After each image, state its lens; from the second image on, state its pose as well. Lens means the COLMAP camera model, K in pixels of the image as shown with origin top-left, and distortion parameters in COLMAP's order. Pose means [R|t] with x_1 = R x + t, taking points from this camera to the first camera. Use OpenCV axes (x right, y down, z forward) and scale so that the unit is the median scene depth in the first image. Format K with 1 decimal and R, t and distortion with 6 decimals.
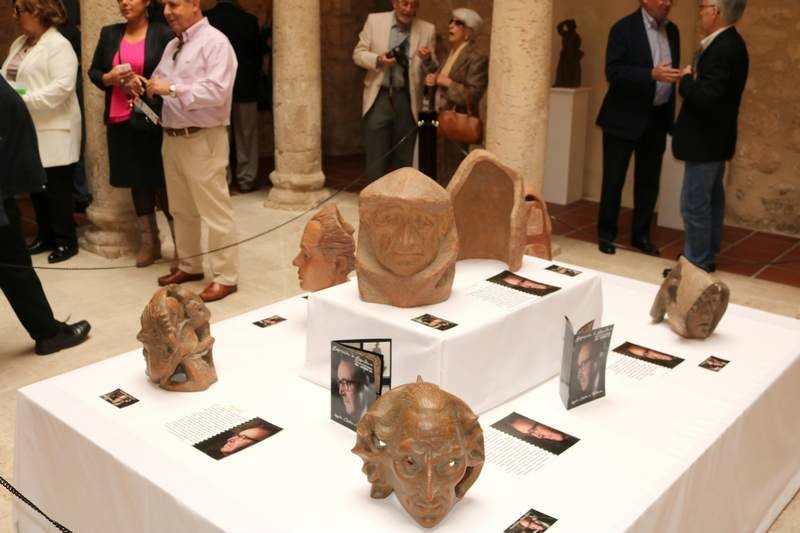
lens RADIAL K [[810.8, 0, 401.2], [0, 810.8, 279.2], [0, 0, 1]] dist [-0.102354, 0.001947]
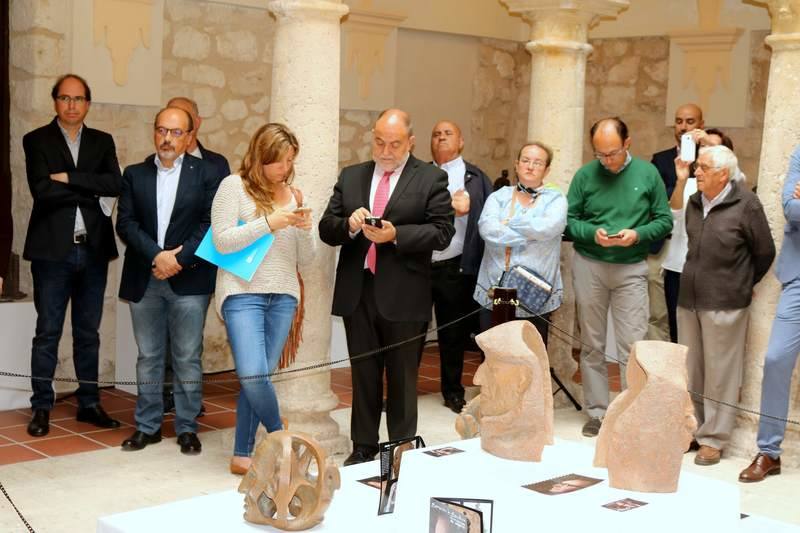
lens RADIAL K [[1222.5, 0, 400.0], [0, 1222.5, 266.5], [0, 0, 1]] dist [-0.012632, 0.085996]
pose [[-0.068745, 0.082538, -0.994214, 1.532017], [-0.353890, 0.929746, 0.101655, -0.298900], [0.932757, 0.358830, -0.034706, 0.864496]]
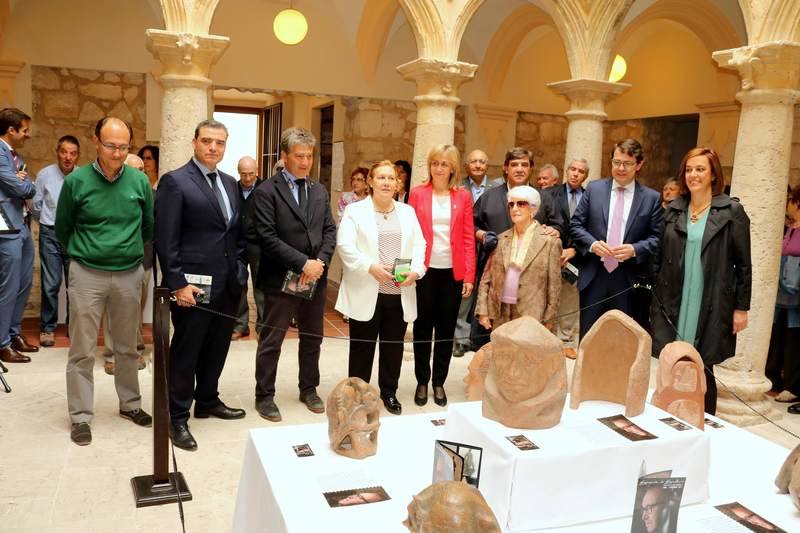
lens RADIAL K [[658.8, 0, 398.9], [0, 658.8, 274.0], [0, 0, 1]] dist [-0.147836, 0.121745]
pose [[0.880038, 0.095720, -0.465157, 0.291344], [-0.180779, 0.973257, -0.141742, -0.020409], [0.439149, 0.208828, 0.873807, 0.011511]]
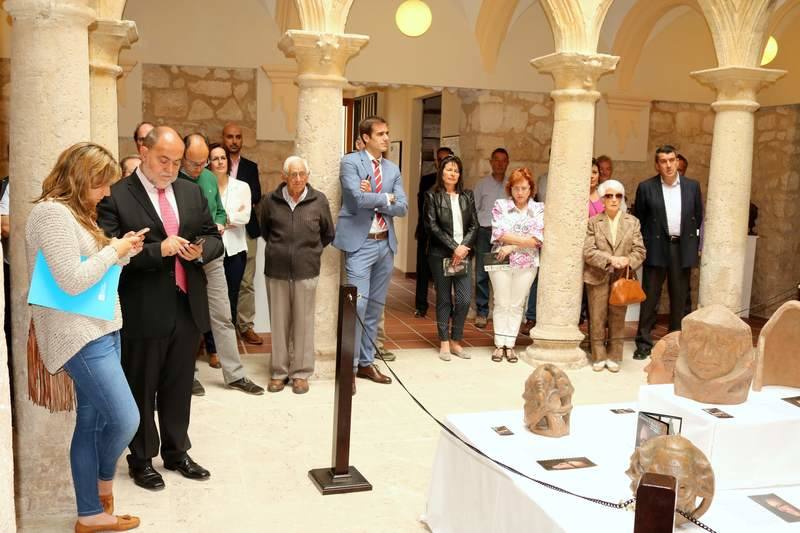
lens RADIAL K [[799.5, 0, 400.4], [0, 799.5, 271.2], [0, 0, 1]] dist [-0.133578, 0.156314]
pose [[0.831612, 0.081336, -0.549368, 0.289540], [-0.191947, 0.970349, -0.146899, 0.111957], [0.521131, 0.227613, 0.822566, -0.415386]]
